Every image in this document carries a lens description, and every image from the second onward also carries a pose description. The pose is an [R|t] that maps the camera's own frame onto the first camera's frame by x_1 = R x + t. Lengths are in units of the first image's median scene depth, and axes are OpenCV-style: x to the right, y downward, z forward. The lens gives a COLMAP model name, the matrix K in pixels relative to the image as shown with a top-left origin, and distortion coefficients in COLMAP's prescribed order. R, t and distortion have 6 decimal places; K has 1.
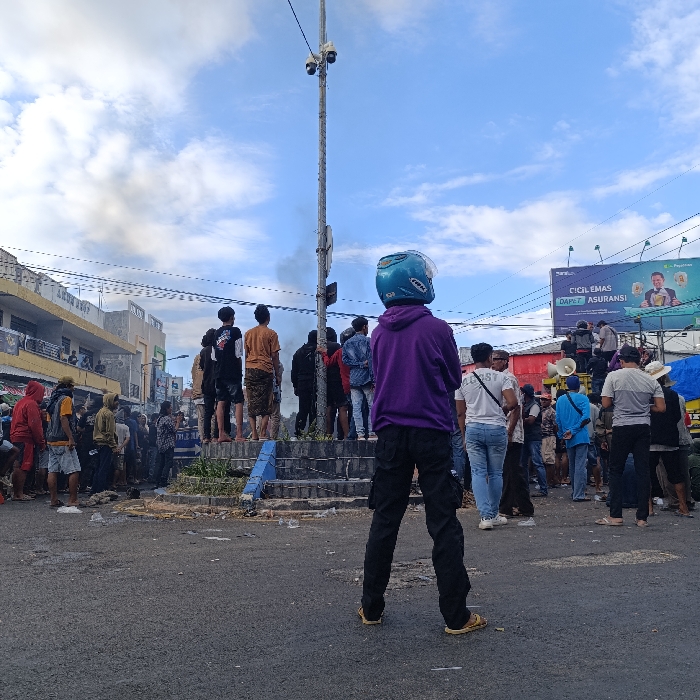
lens RADIAL K [[664.6, 0, 350.2], [0, 664.6, 351.7], [0, 0, 1]] dist [0.009552, 0.000000]
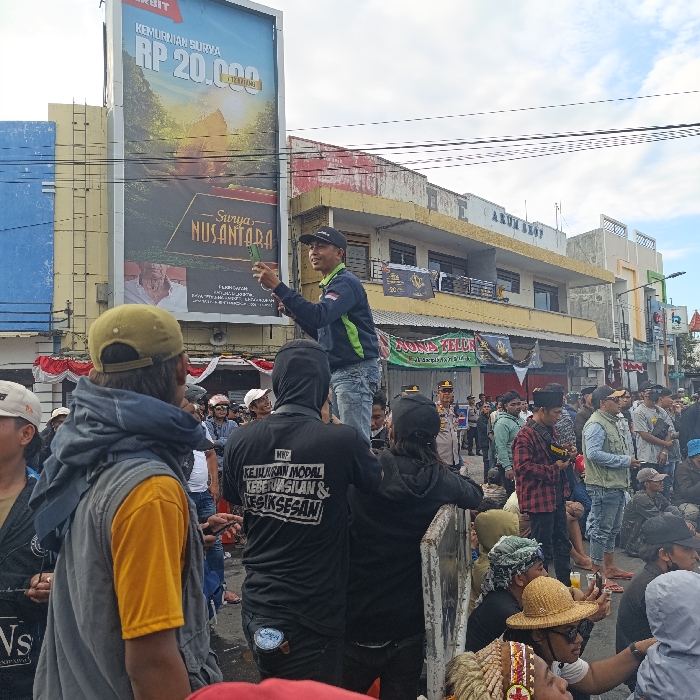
lens RADIAL K [[664.6, 0, 349.6], [0, 664.6, 352.1], [0, 0, 1]] dist [0.009552, 0.000000]
pose [[0.726700, -0.073732, -0.682987, -0.041314], [0.129453, 0.991109, 0.030744, 0.022685], [0.674648, -0.110756, 0.729783, 0.291762]]
